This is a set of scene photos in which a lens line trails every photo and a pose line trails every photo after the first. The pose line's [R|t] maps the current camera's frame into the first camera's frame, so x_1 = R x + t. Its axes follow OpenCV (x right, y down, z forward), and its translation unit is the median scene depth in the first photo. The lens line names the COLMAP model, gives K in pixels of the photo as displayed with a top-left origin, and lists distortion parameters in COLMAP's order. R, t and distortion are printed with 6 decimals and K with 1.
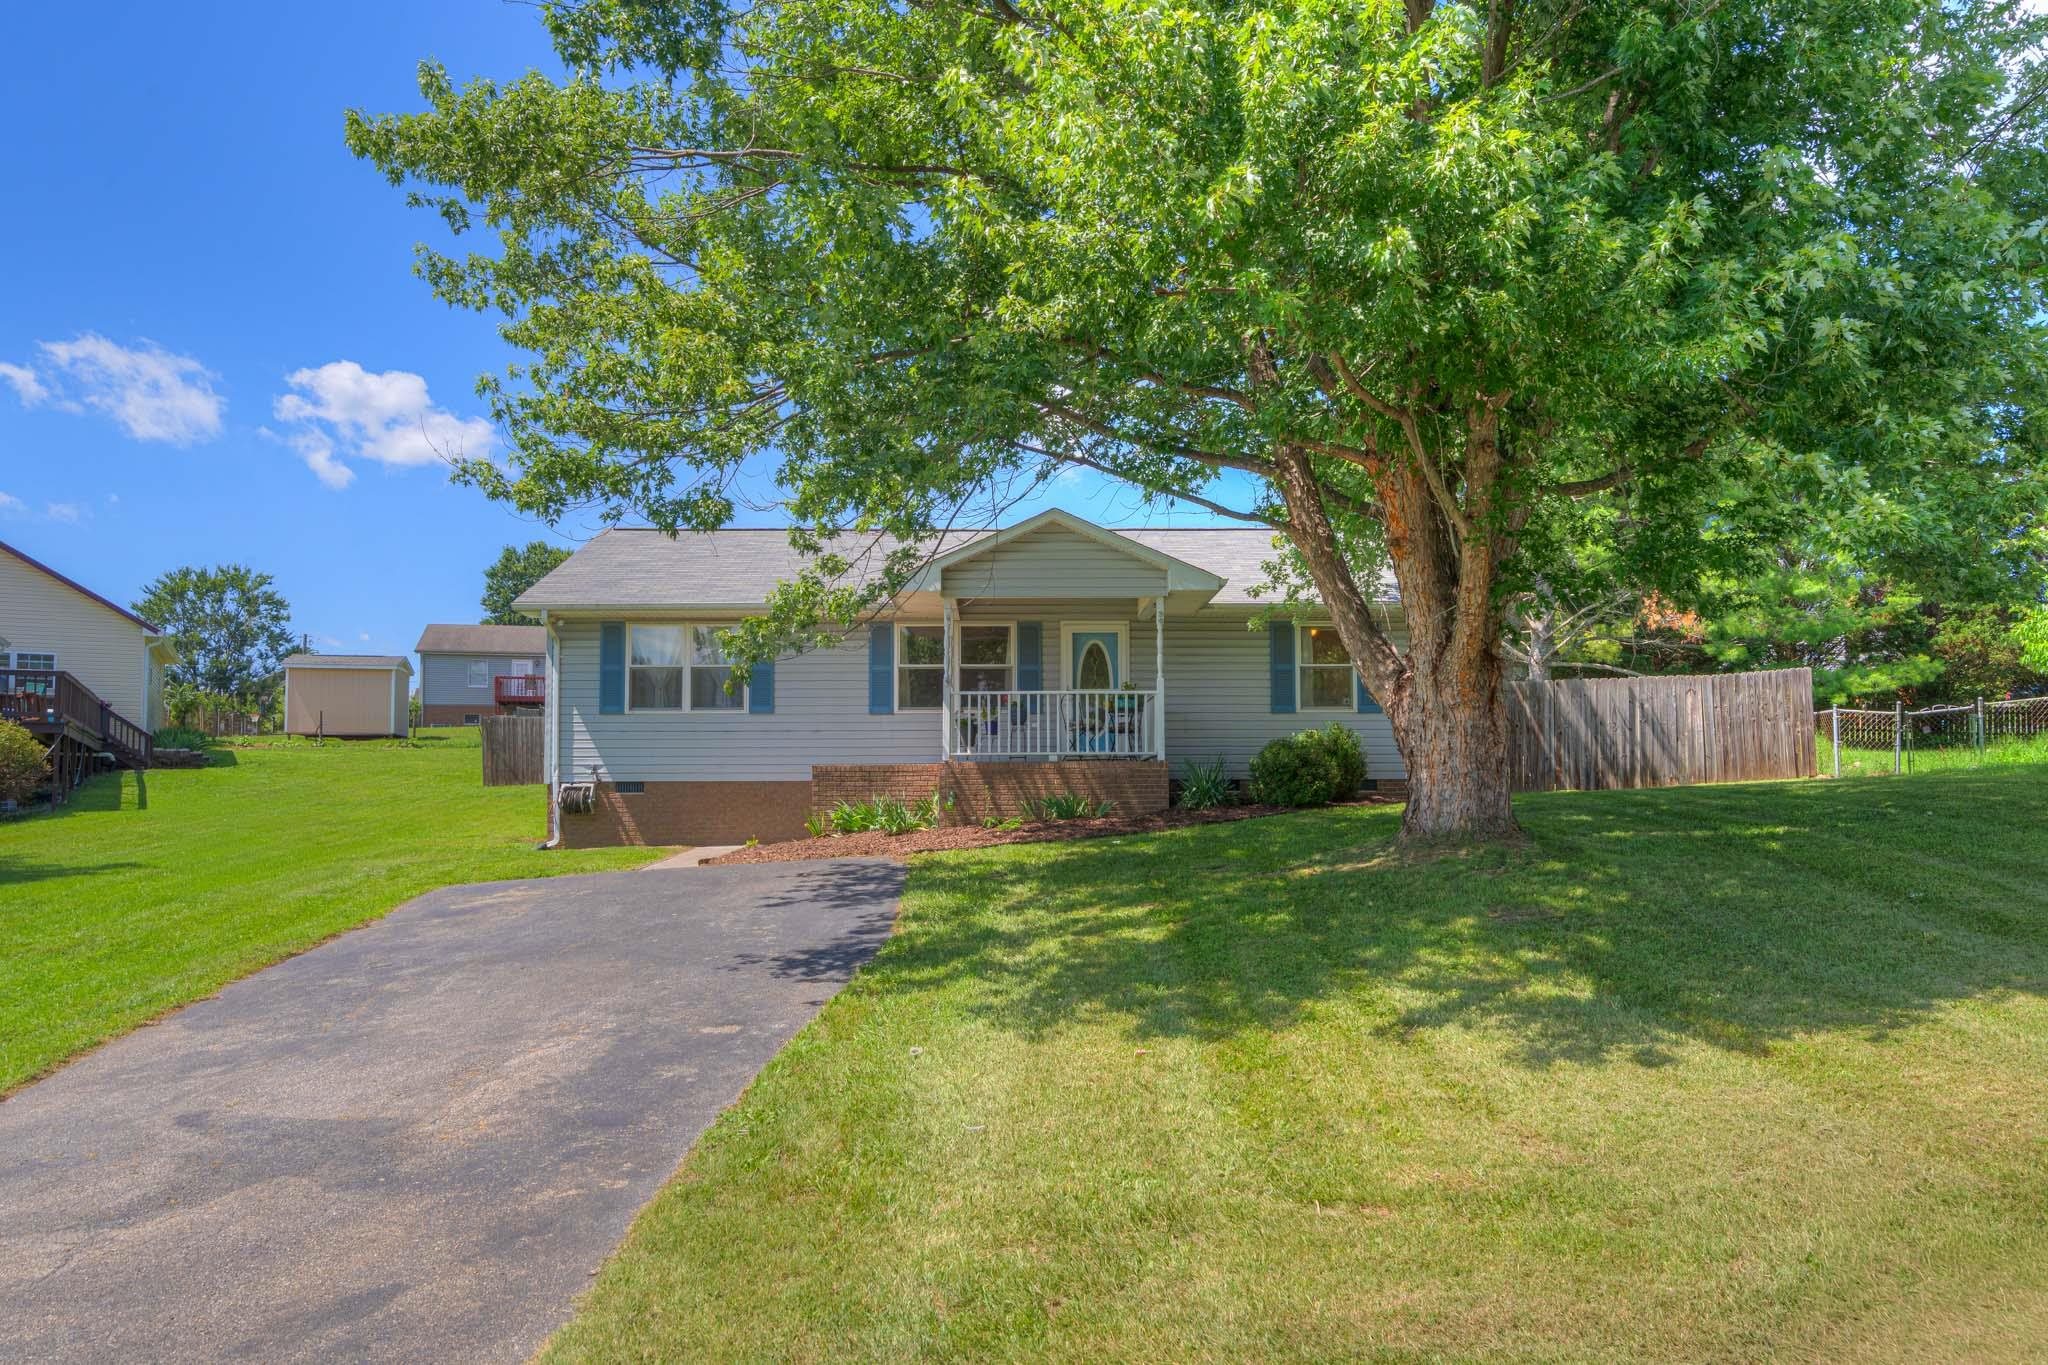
lens RADIAL K [[1425.2, 0, 1024.0], [0, 1425.2, 682.5], [0, 0, 1]] dist [0.005139, 0.002404]
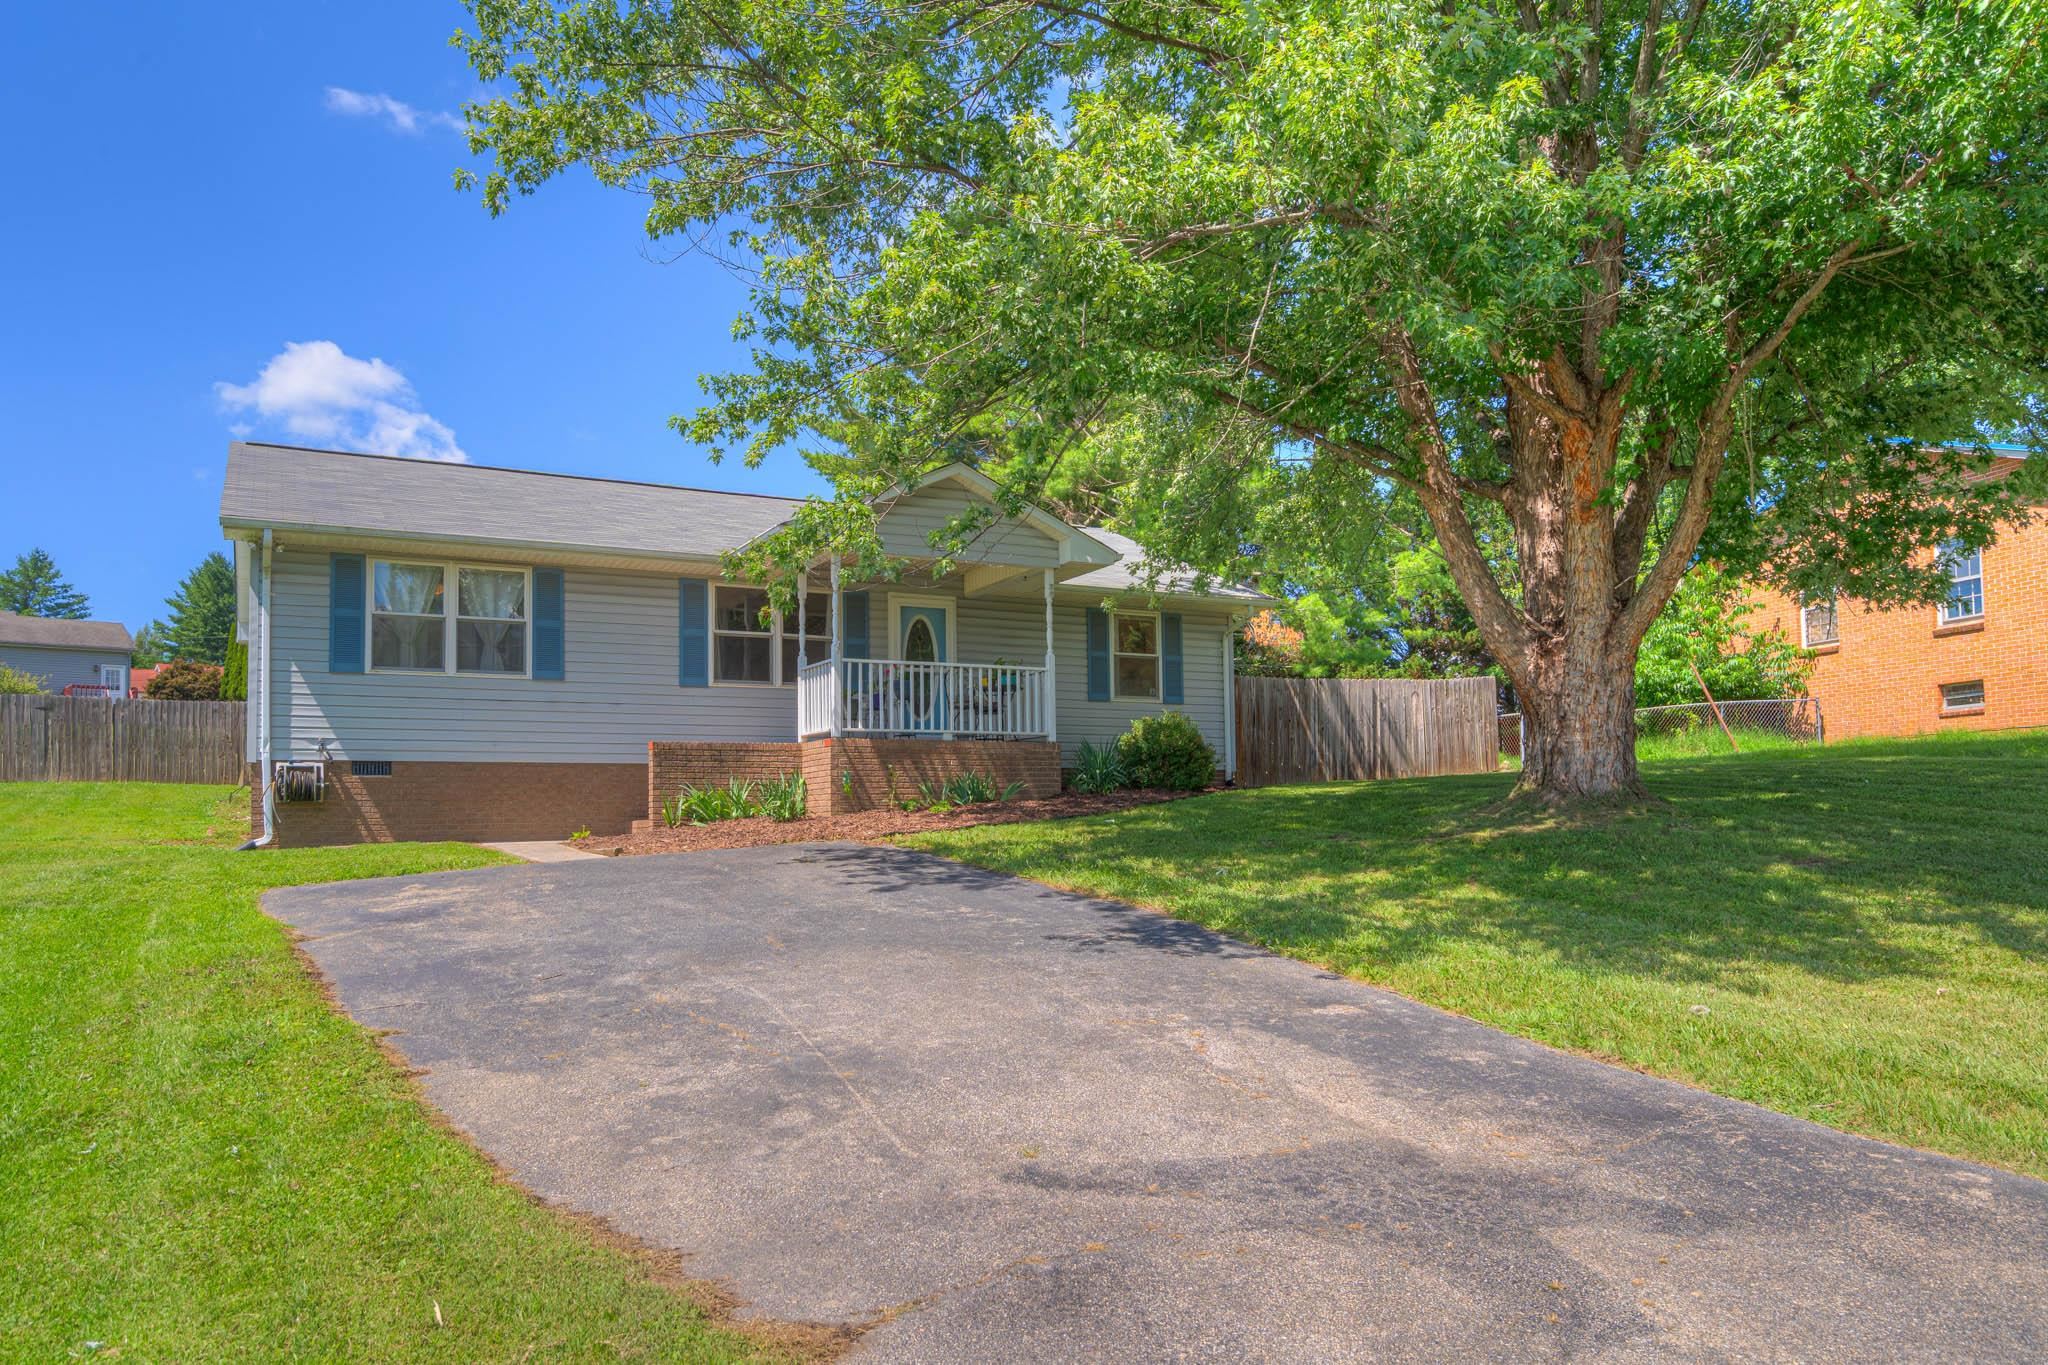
lens RADIAL K [[1401.6, 0, 1023.7], [0, 1401.6, 731.5], [0, 0, 1]] dist [0.020298, 0.003141]
pose [[0.897851, 0.022885, 0.439705, -0.296221], [-0.029837, 0.999515, 0.008903, 0.036200], [-0.439288, -0.021113, 0.898098, 0.157529]]
